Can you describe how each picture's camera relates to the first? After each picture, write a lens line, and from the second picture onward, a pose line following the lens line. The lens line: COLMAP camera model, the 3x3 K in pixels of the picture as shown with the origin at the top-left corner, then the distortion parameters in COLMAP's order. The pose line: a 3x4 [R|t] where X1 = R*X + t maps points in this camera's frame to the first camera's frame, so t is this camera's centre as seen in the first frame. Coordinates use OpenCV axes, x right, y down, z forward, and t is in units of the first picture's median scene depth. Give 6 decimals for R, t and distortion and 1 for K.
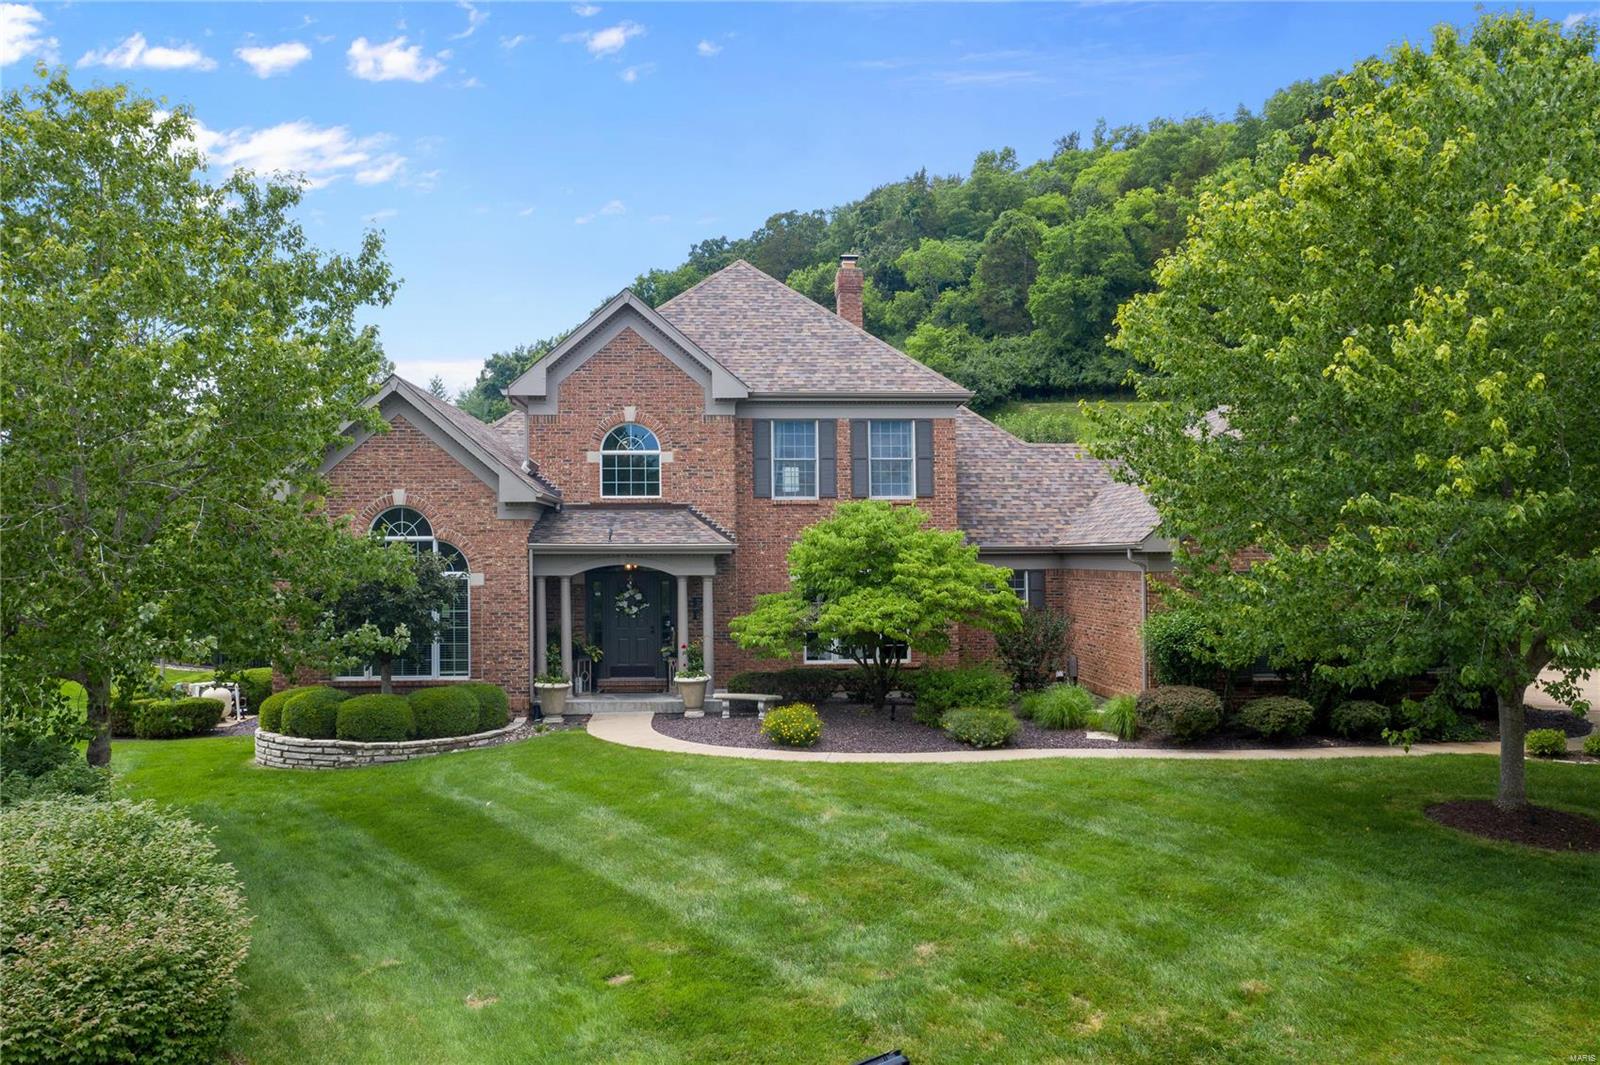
lens RADIAL K [[1255.0, 0, 802.3], [0, 1255.0, 526.1], [0, 0, 1]] dist [-0.031612, 0.018832]
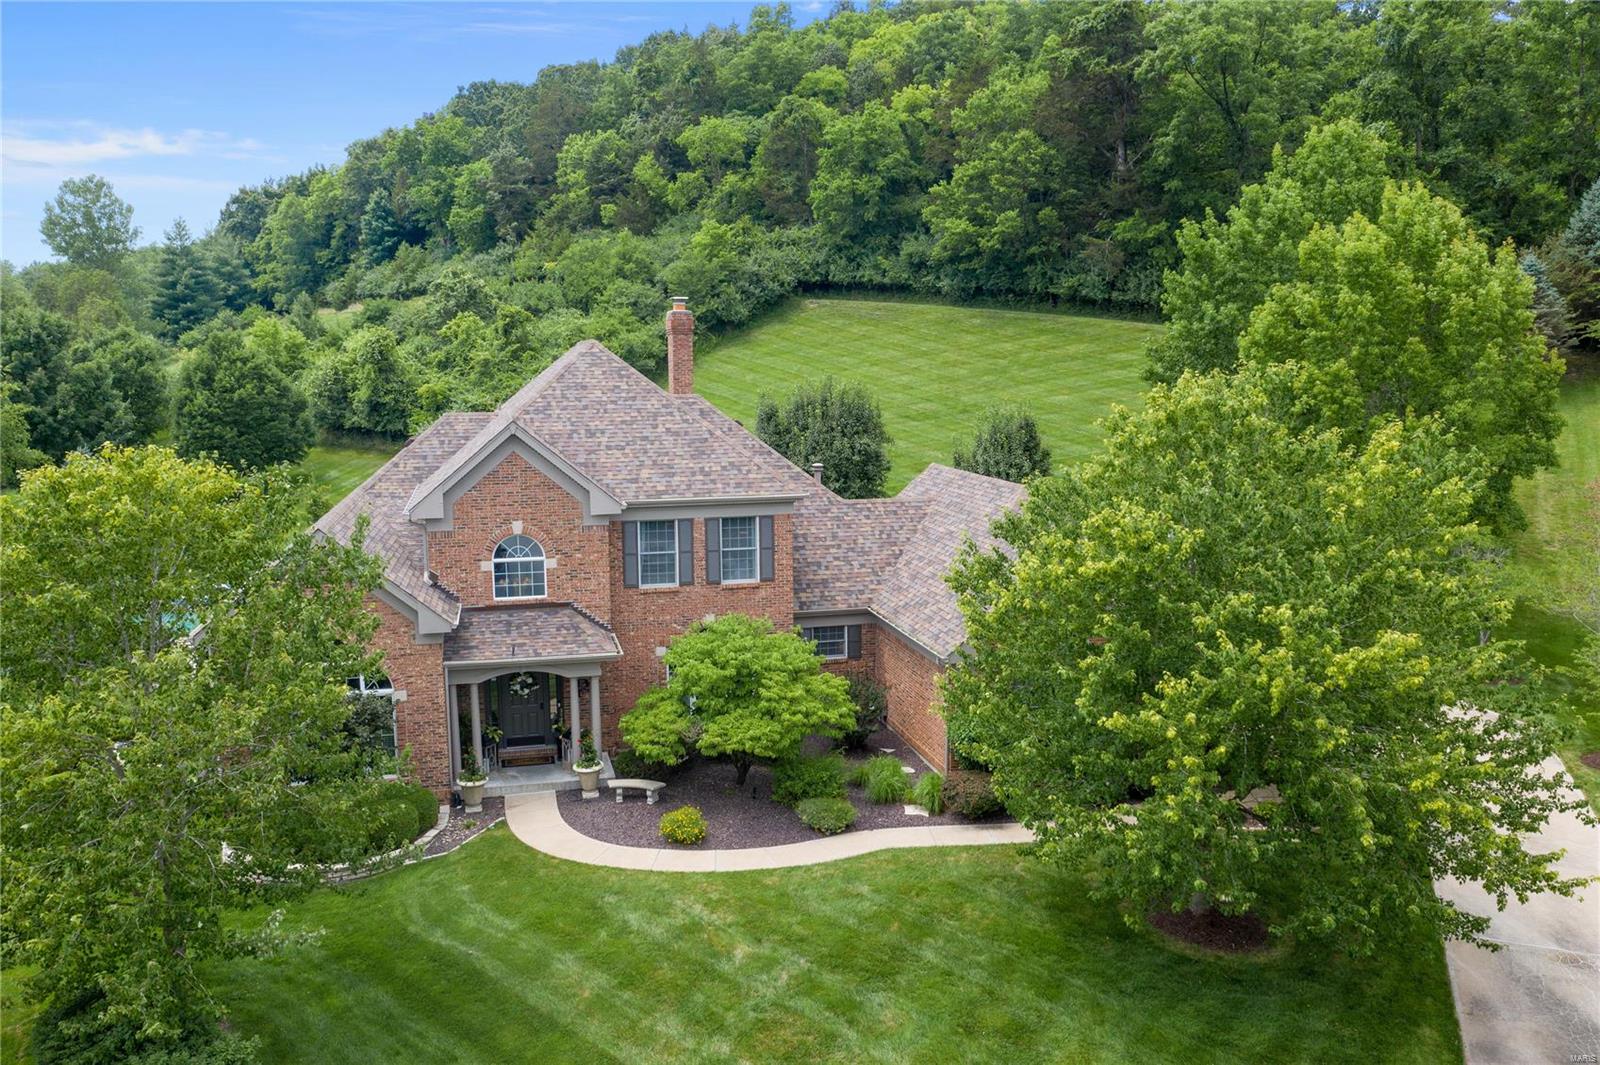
lens RADIAL K [[1255.0, 0, 801.7], [0, 1255.0, 530.1], [0, 0, 1]] dist [-0.031612, 0.018832]
pose [[0.981645, -0.023100, 0.189314, -0.095696], [-0.008951, 0.985963, 0.166723, -0.271188], [-0.190508, -0.165357, 0.967659, -0.157356]]
